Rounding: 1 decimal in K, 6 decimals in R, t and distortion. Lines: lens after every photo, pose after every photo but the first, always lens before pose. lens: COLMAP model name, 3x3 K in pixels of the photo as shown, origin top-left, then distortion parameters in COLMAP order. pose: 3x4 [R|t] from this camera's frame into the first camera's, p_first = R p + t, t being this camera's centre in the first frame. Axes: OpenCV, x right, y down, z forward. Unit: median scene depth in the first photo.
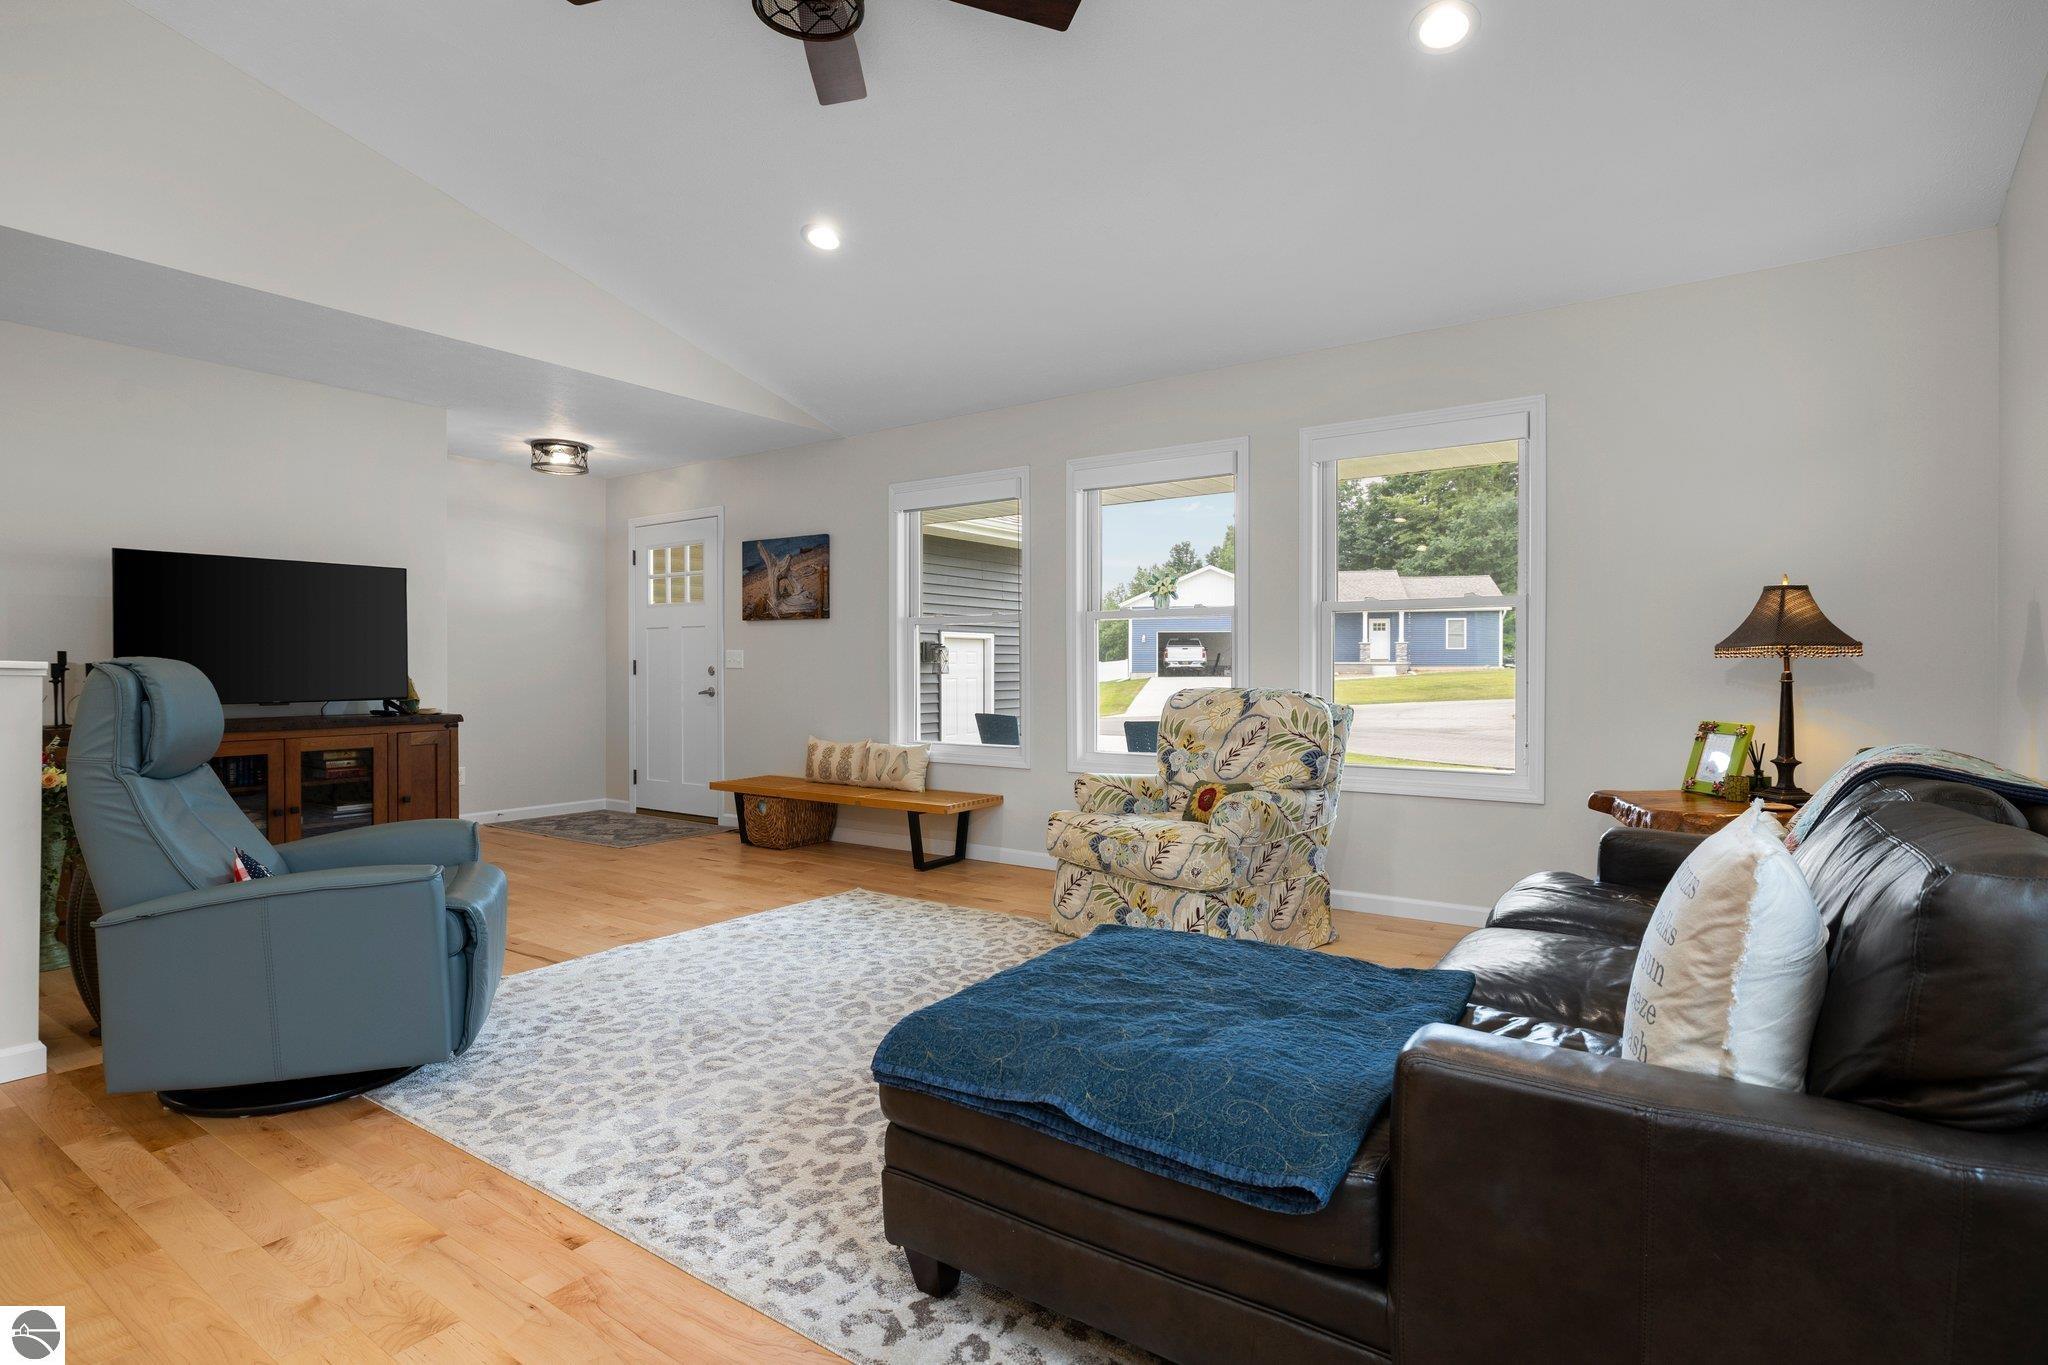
lens RADIAL K [[1014.0, 0, 1016.4], [0, 1014.0, 674.6], [0, 0, 1]] dist [-0.014241, 0.005279]
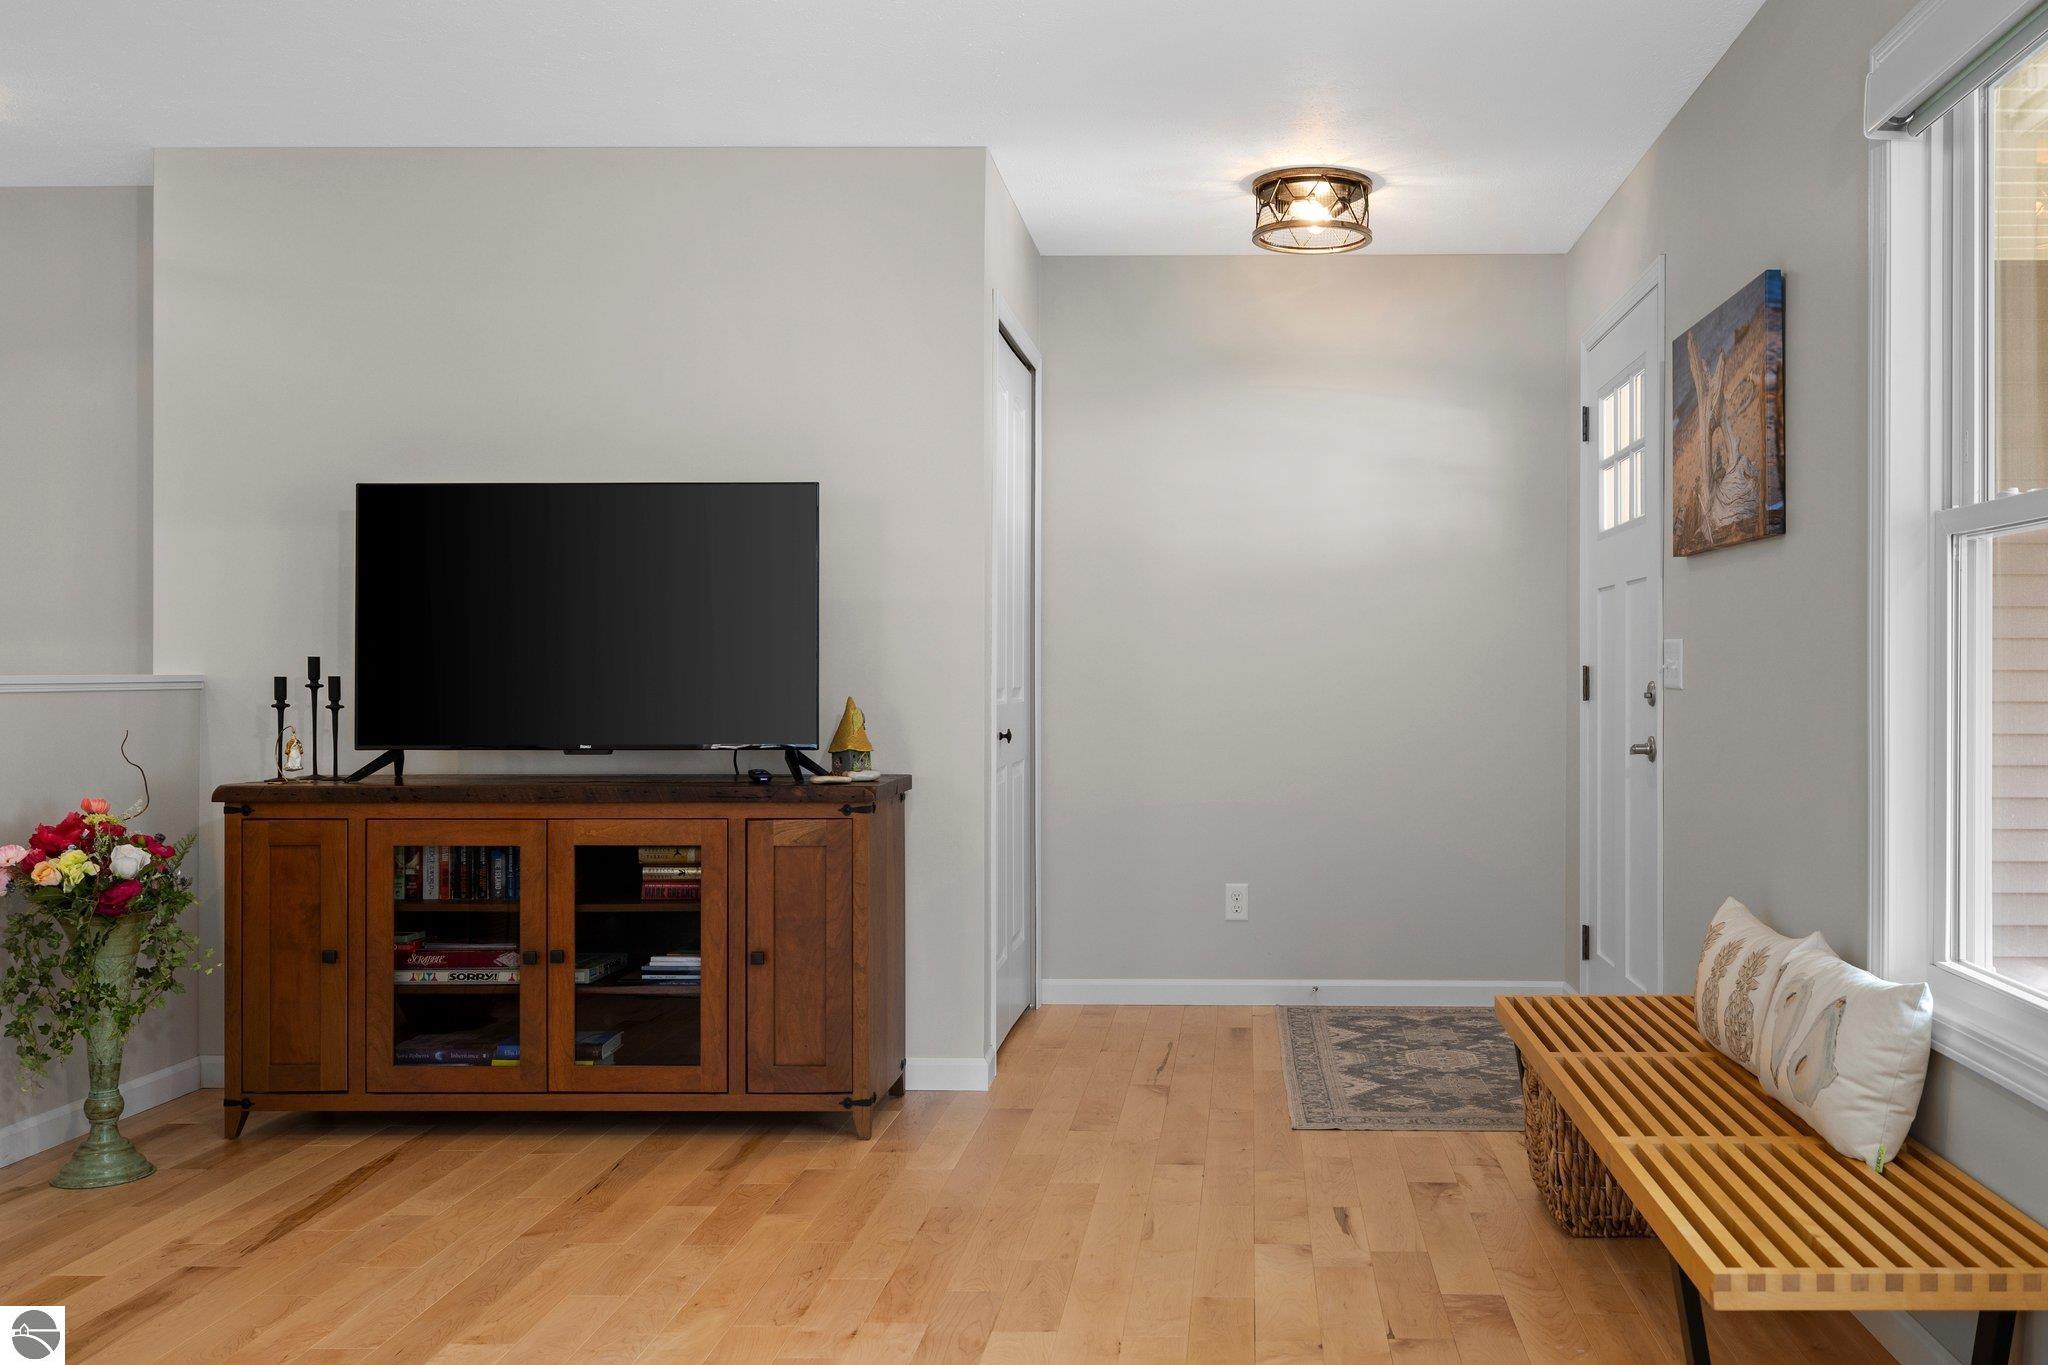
lens RADIAL K [[1787.9, 0, 1178.8], [0, 1787.9, 676.0], [0, 0, 1]] dist [-0.011268, 0.010169]
pose [[0.572063, -0.000088, -0.820210, 0.250792], [-0.007084, 0.999962, -0.005048, -0.009820], [0.820179, 0.008698, 0.572041, 0.798523]]
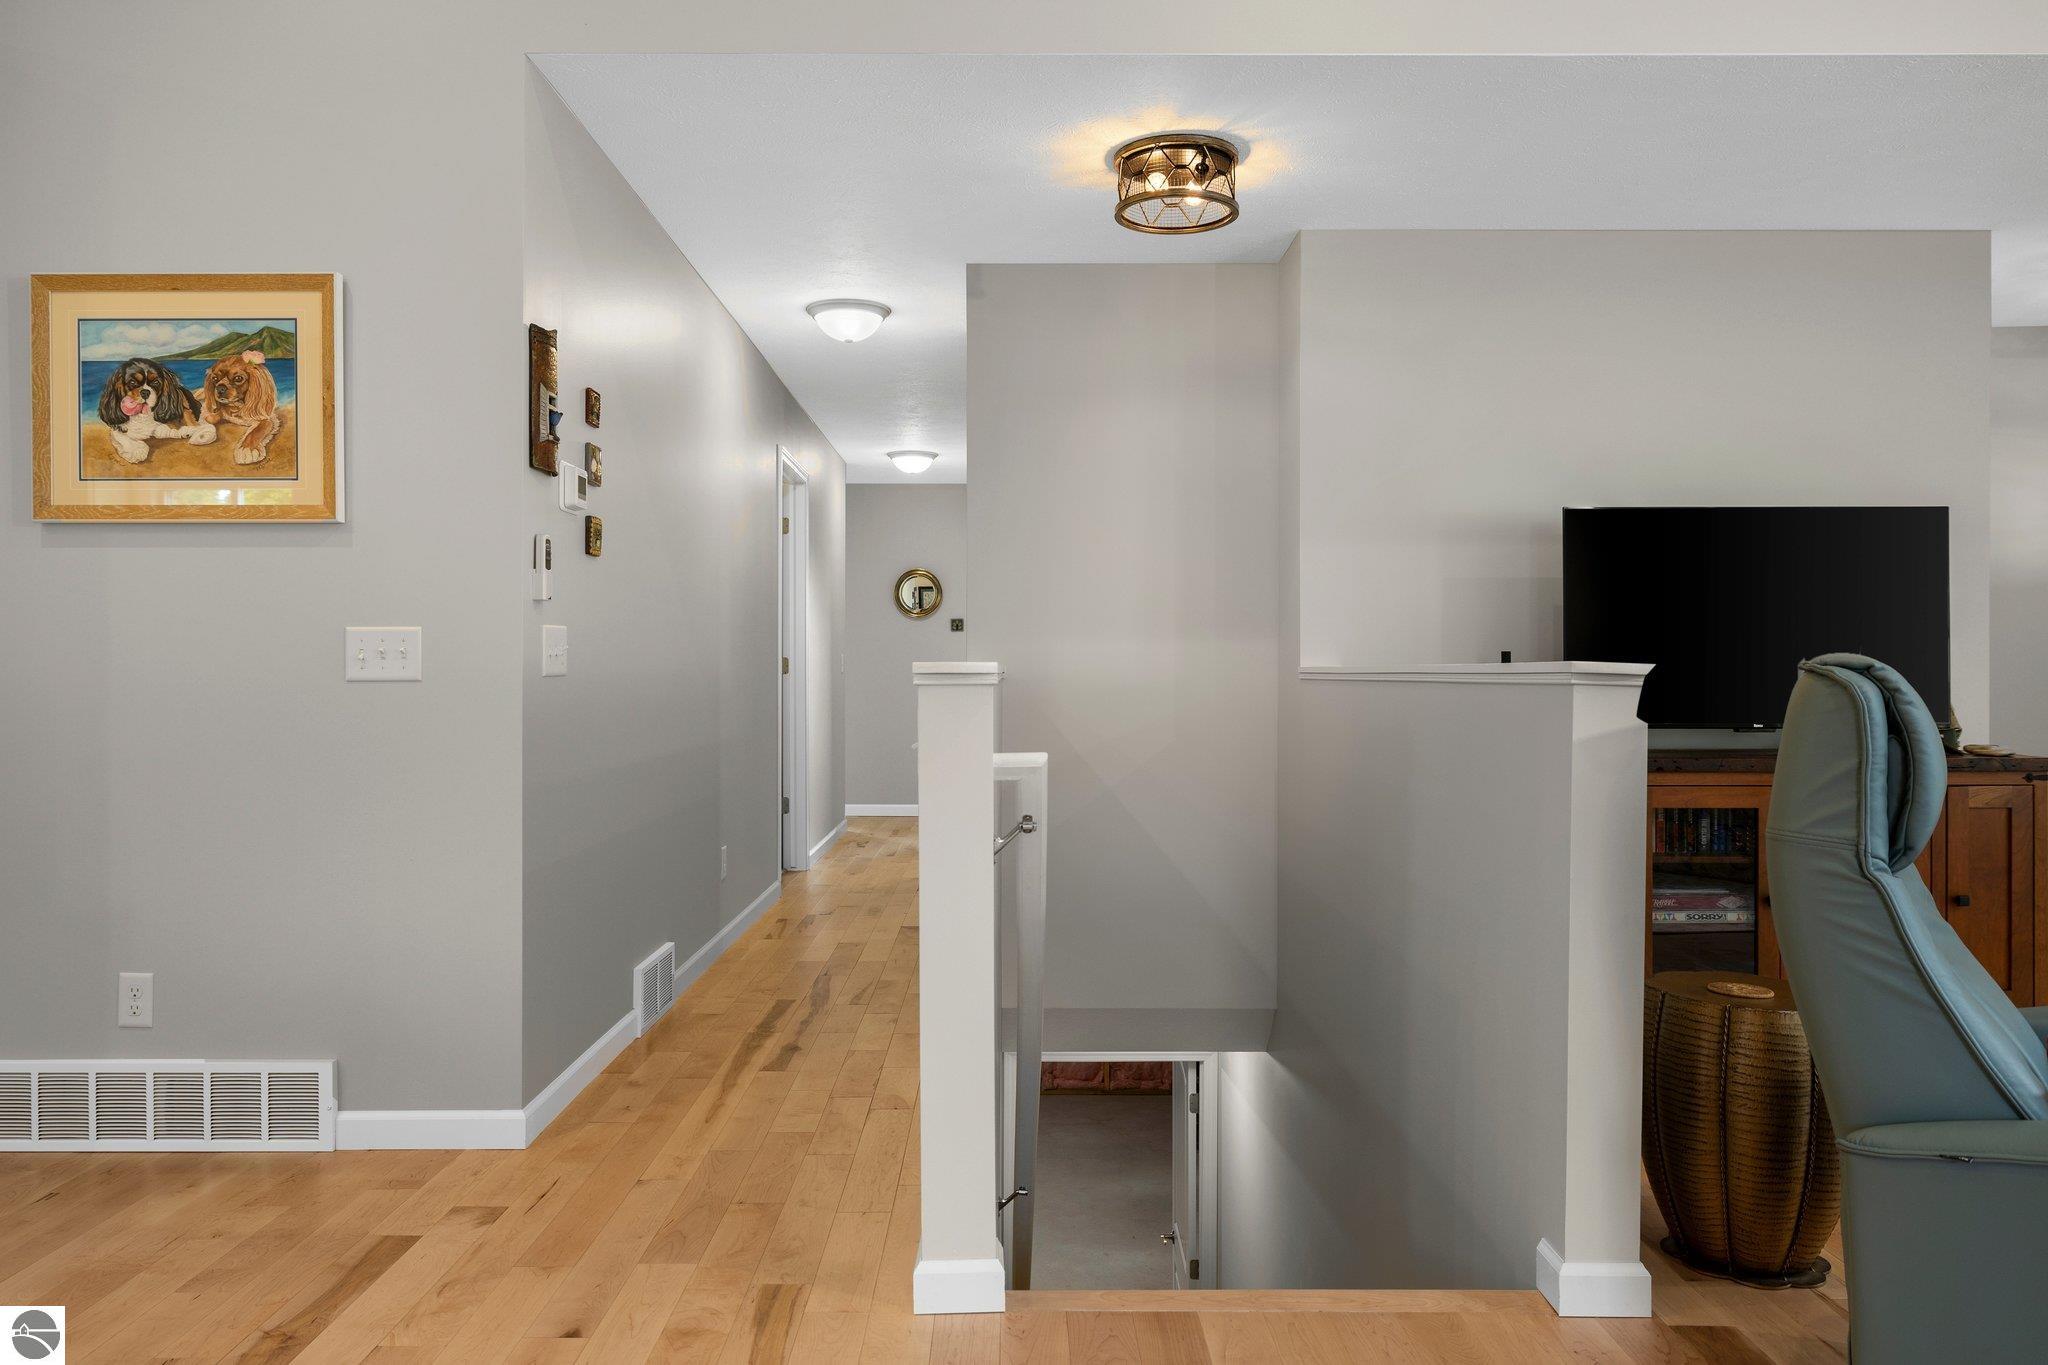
lens RADIAL K [[1385.6, 0, 1024.3], [0, 1385.6, 672.8], [0, 0, 1]] dist [-0.004535, -0.000714]
pose [[0.574658, -0.001226, -0.818393, -0.309912], [-0.006818, 0.999957, -0.006285, 0.000967], [0.818365, 0.009191, 0.574625, 0.114857]]
